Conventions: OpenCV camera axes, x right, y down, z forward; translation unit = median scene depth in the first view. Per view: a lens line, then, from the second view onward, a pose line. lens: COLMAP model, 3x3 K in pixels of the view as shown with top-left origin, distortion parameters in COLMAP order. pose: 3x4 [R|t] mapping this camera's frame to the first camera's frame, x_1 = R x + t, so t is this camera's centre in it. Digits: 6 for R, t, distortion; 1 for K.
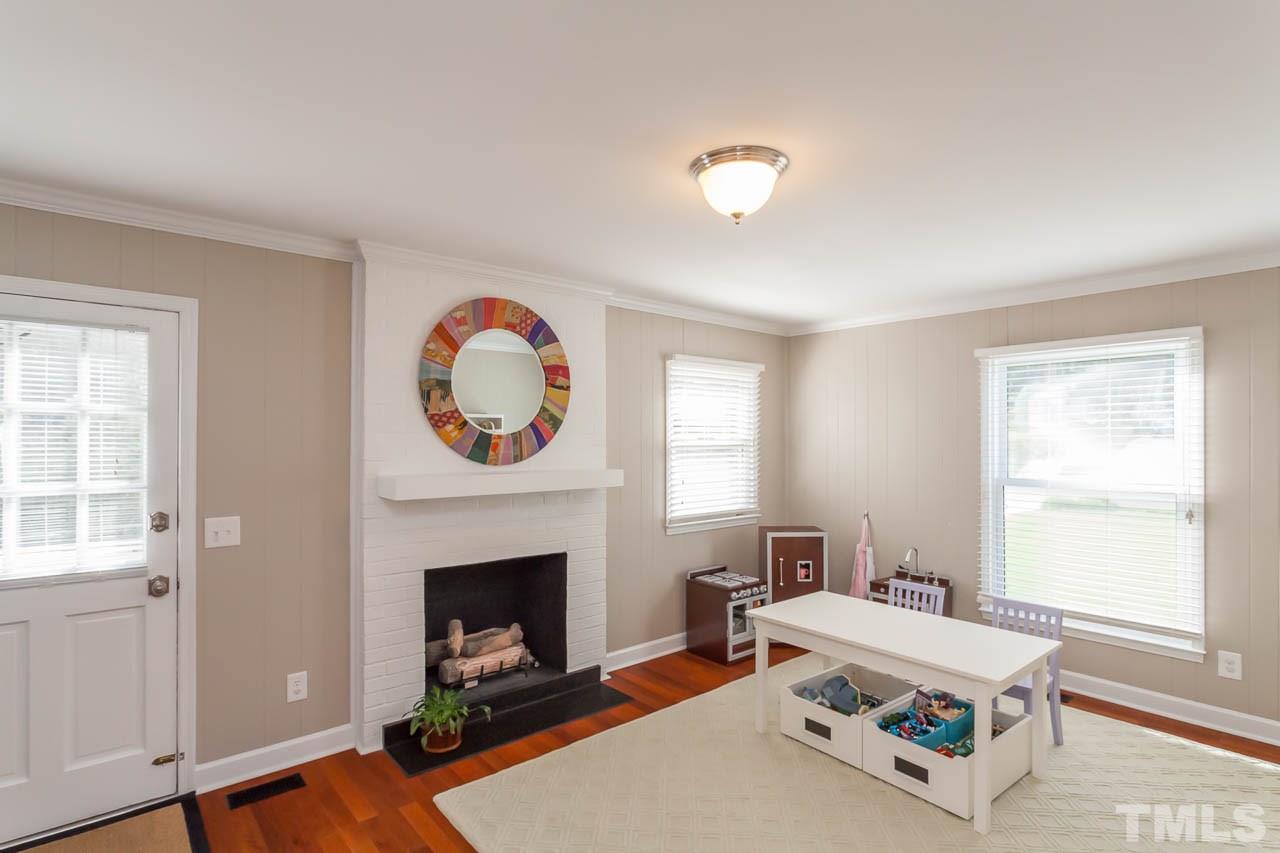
lens RADIAL K [[670.2, 0, 634.4], [0, 670.2, 429.2], [0, 0, 1]] dist [-0.003688, -0.000471]
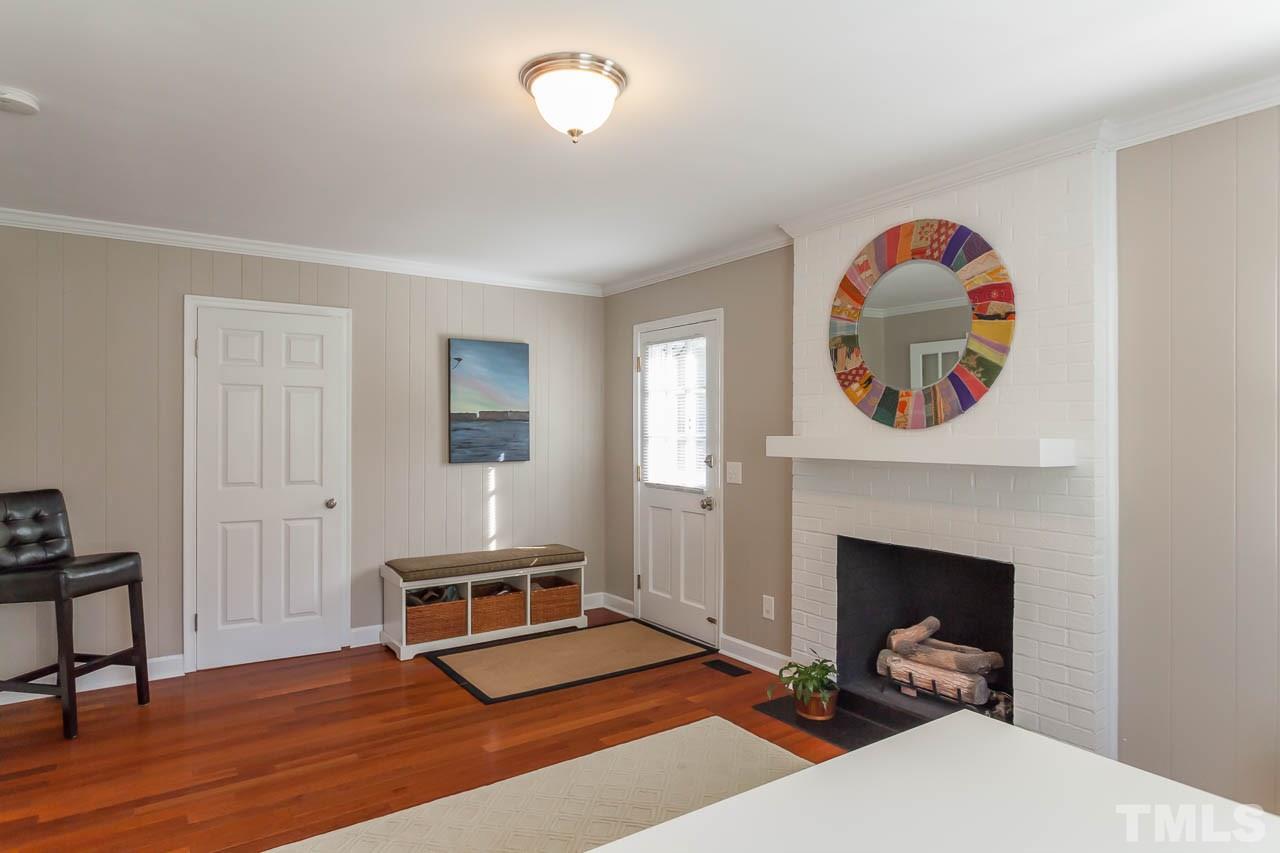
lens RADIAL K [[703.7, 0, 633.9], [0, 703.7, 433.9], [0, 0, 1]] dist [-0.000101, 0.000964]
pose [[-0.110676, -0.003076, -0.993852, 0.684916], [-0.003490, 0.999990, -0.002706, 0.063647], [0.993850, 0.003169, -0.110686, 0.771837]]
